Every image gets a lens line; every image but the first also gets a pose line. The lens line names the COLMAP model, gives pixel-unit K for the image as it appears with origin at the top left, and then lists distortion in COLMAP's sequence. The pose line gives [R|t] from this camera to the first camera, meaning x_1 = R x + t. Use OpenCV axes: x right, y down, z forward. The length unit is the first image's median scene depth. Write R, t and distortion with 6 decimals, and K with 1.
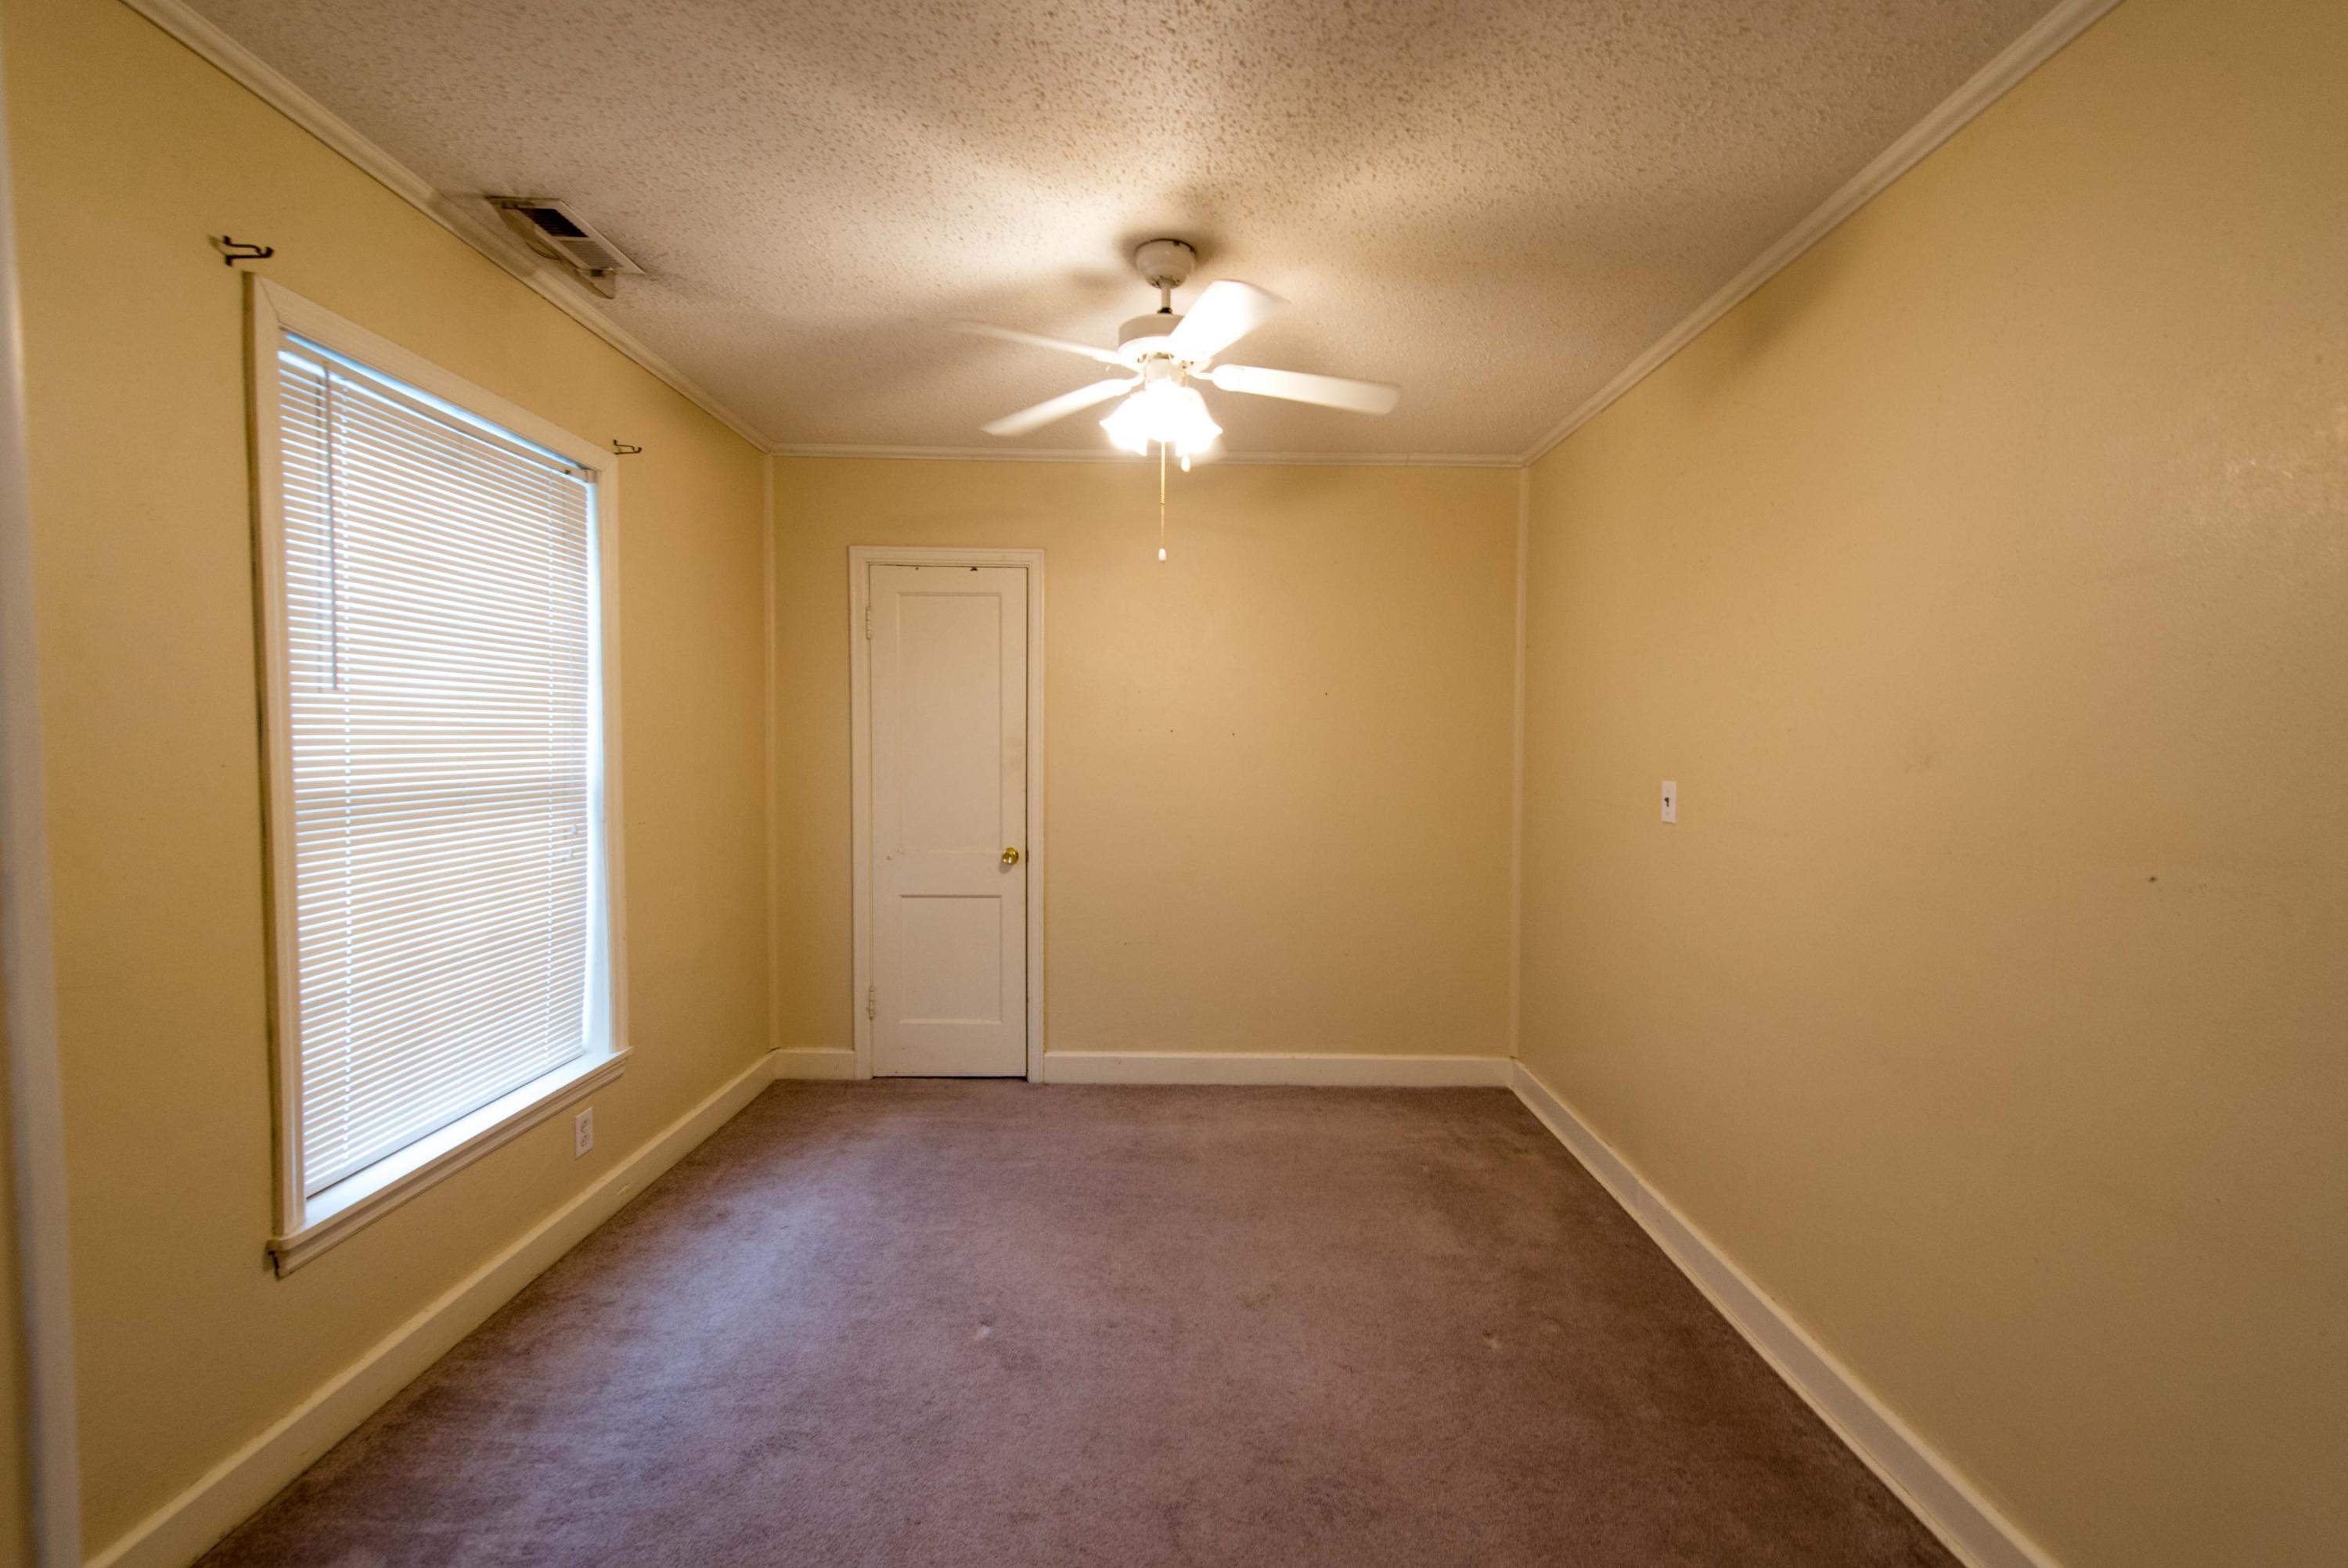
lens RADIAL K [[950.4, 0, 1171.4], [0, 950.4, 788.9], [0, 0, 1]] dist [0.020908, -0.007135]
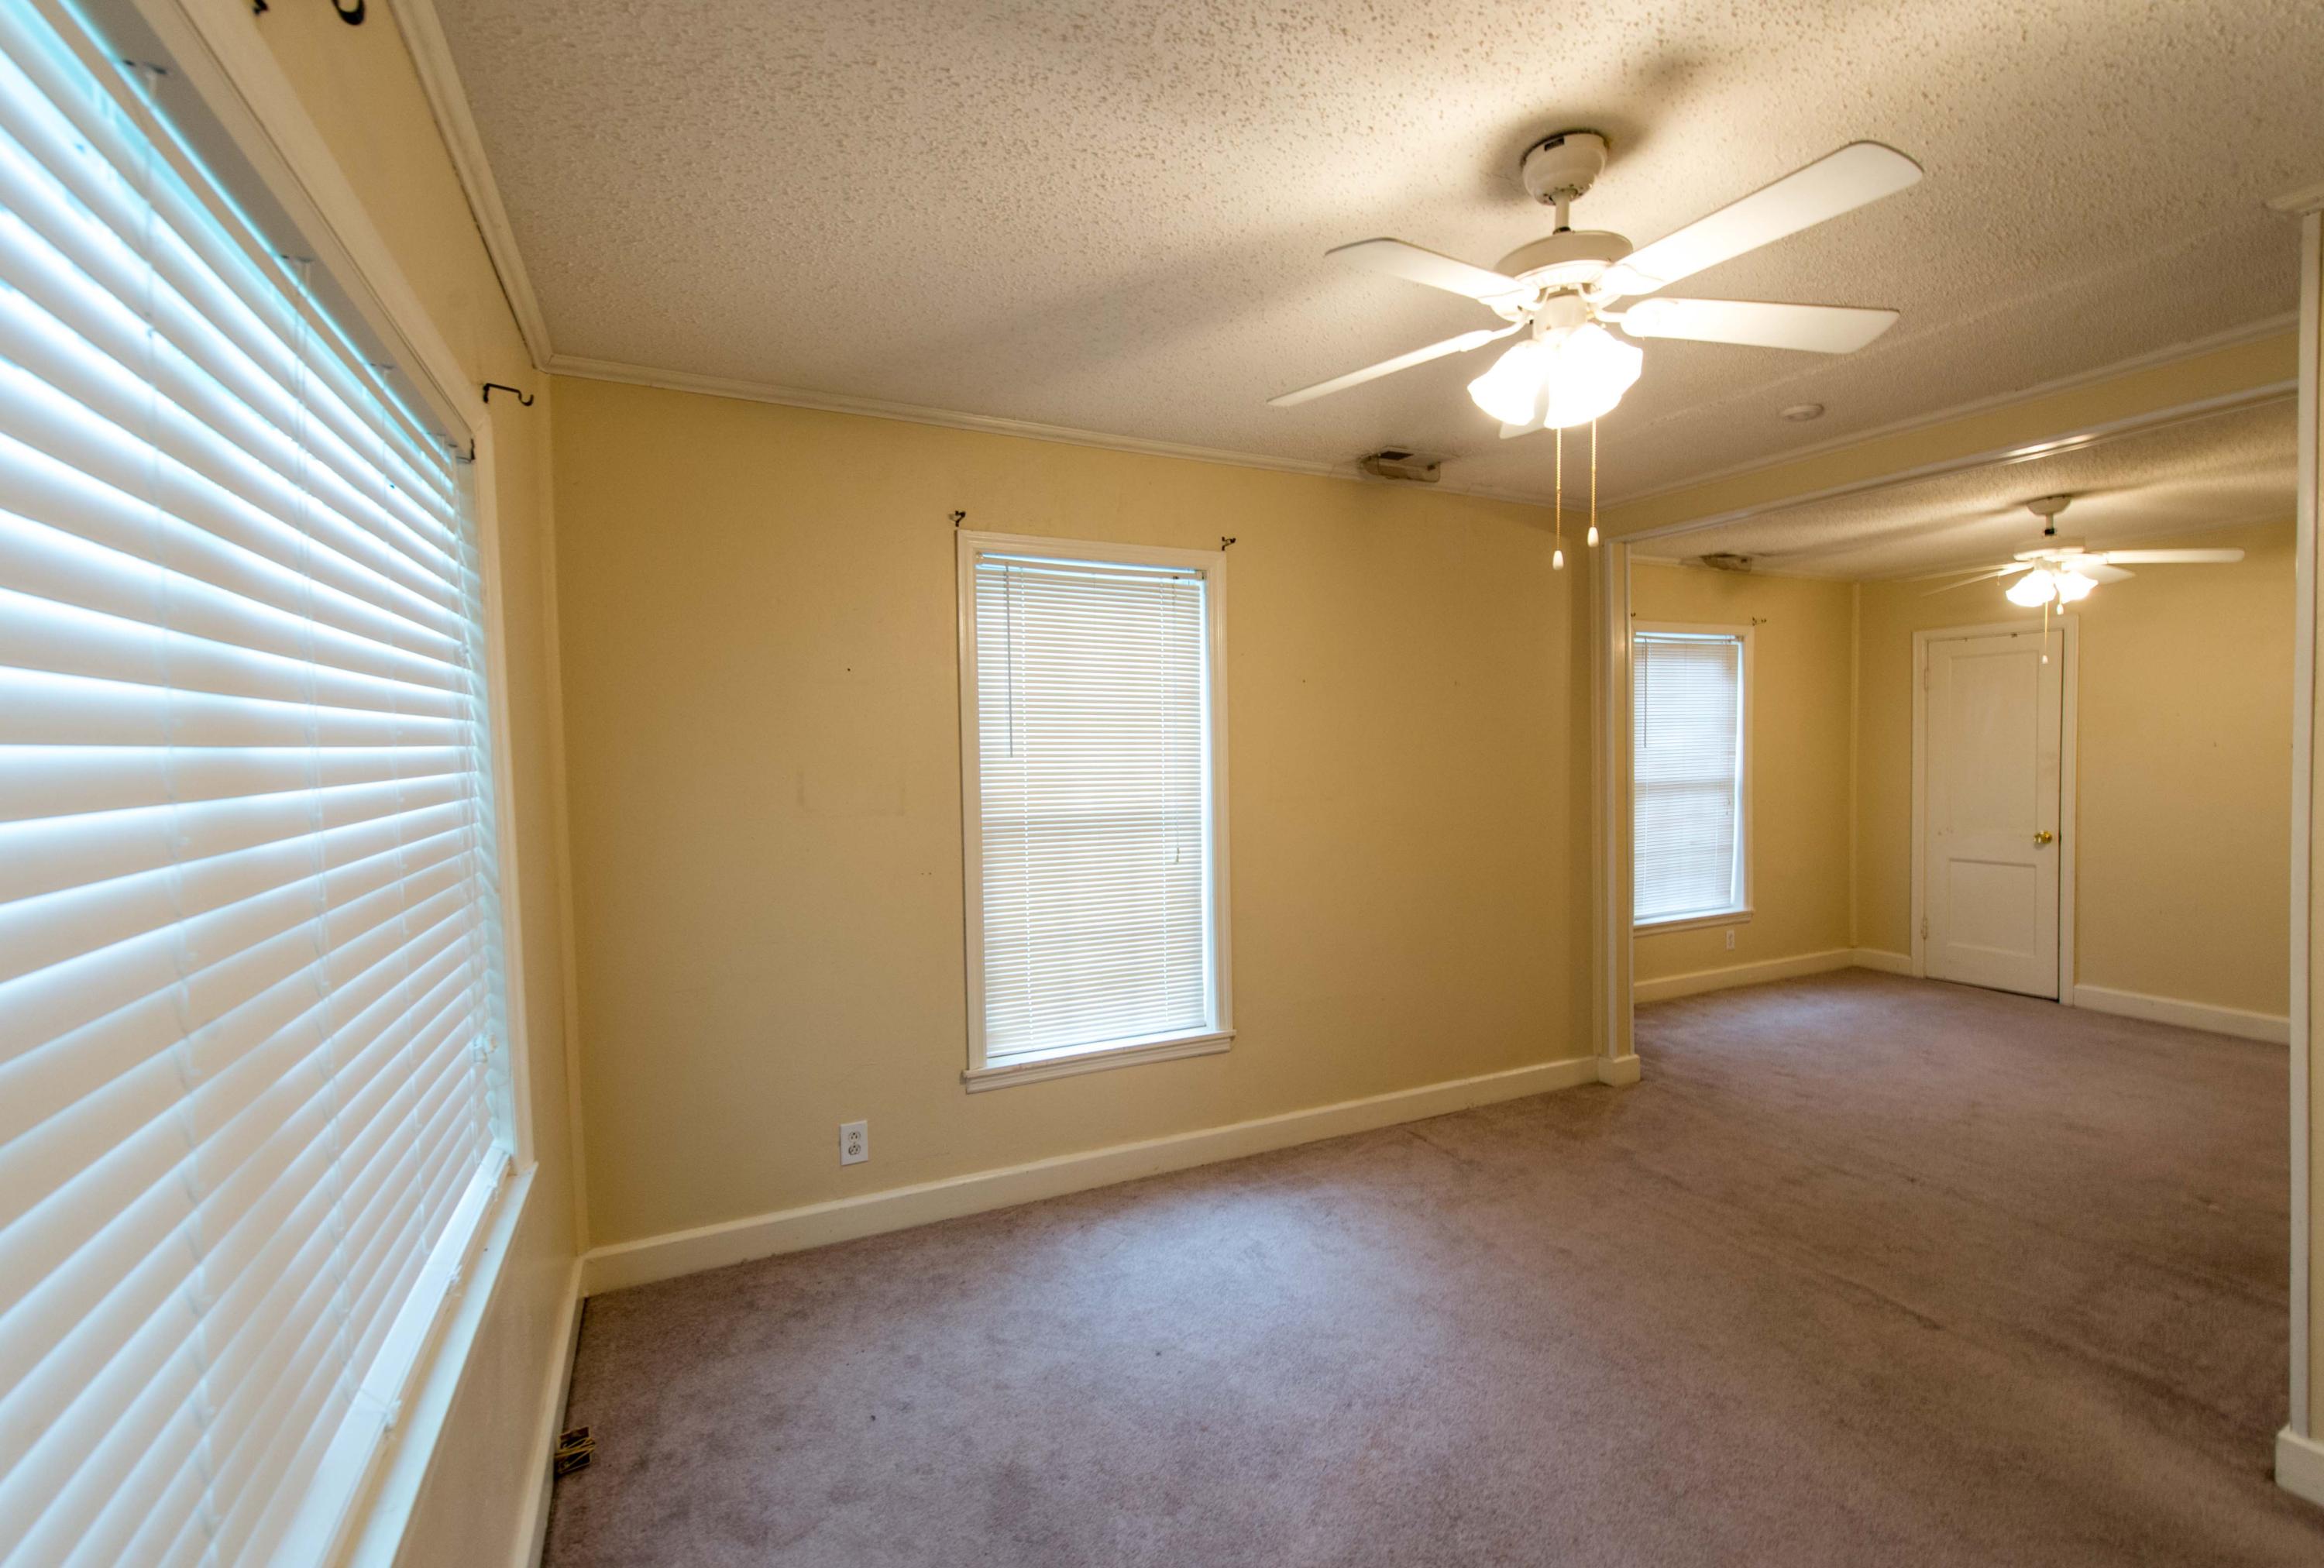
lens RADIAL K [[947.5, 0, 1139.6], [0, 947.5, 783.5], [0, 0, 1]] dist [0.017313, 0.000025]
pose [[0.426322, 0.012086, -0.904491, 0.780596], [-0.019431, 0.999802, 0.004200, 0.016789], [0.904363, 0.015785, 0.426473, -1.158774]]
